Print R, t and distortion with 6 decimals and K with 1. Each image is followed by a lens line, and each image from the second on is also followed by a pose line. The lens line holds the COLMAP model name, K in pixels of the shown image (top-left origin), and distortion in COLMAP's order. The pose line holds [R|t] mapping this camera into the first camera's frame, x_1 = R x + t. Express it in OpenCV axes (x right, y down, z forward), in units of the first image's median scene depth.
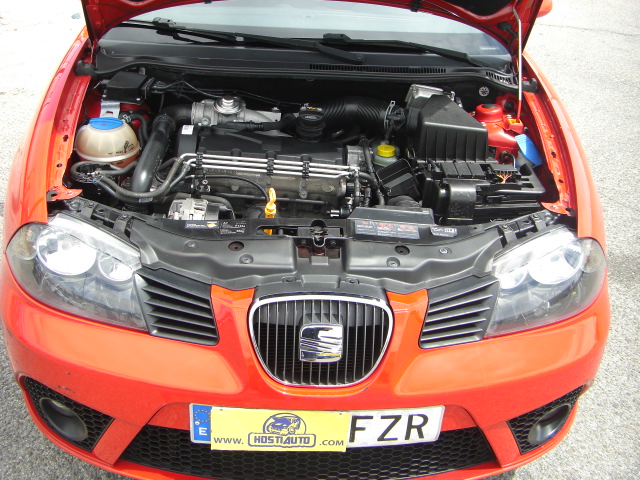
lens RADIAL K [[727.3, 0, 317.0], [0, 727.3, 201.2], [0, 0, 1]] dist [-0.185659, 0.123206]
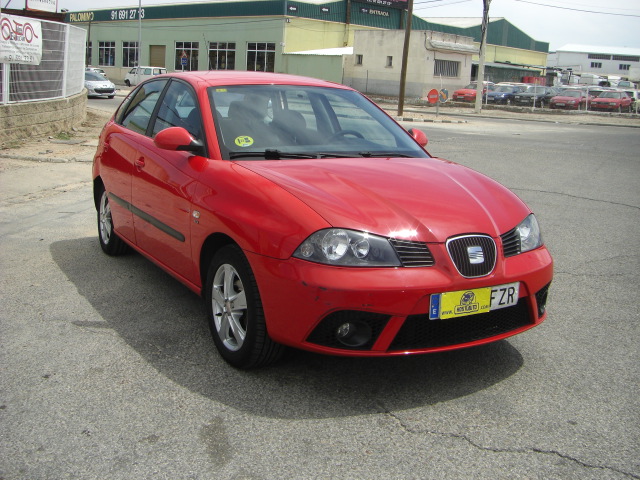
lens RADIAL K [[727.3, 0, 317.0], [0, 727.3, 201.2], [0, 0, 1]] dist [-0.185659, 0.123206]
pose [[0.886133, -0.092609, 0.454084, -1.344813], [0.224507, 0.942961, -0.245807, 0.452369], [-0.405420, 0.319763, 0.856380, -0.709666]]
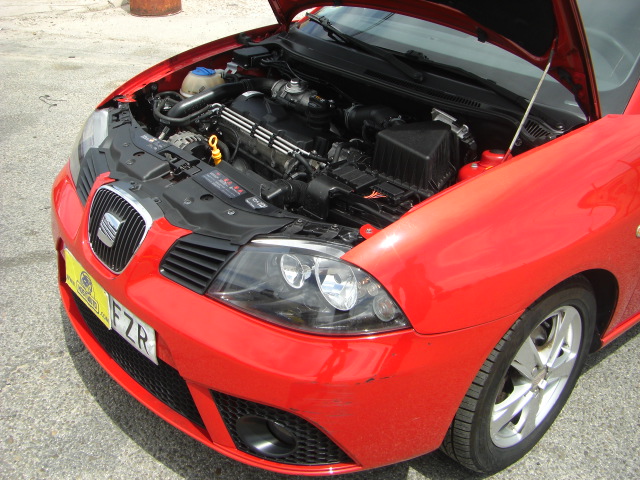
lens RADIAL K [[727.3, 0, 317.0], [0, 727.3, 201.2], [0, 0, 1]] dist [-0.185659, 0.123206]
pose [[0.613221, 0.305143, -0.728593, 1.088802], [-0.379990, 0.922592, 0.066573, -0.070841], [0.692508, 0.236034, 0.681704, 0.361083]]
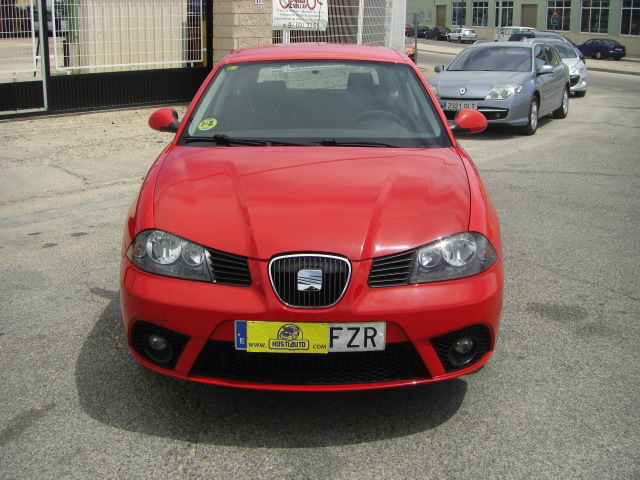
lens RADIAL K [[727.3, 0, 317.0], [0, 727.3, 201.2], [0, 0, 1]] dist [-0.185659, 0.123206]
pose [[0.997244, -0.039706, -0.062675, 0.135243], [0.022090, 0.965336, -0.260075, 0.448242], [0.070829, 0.257974, 0.963552, -0.711981]]
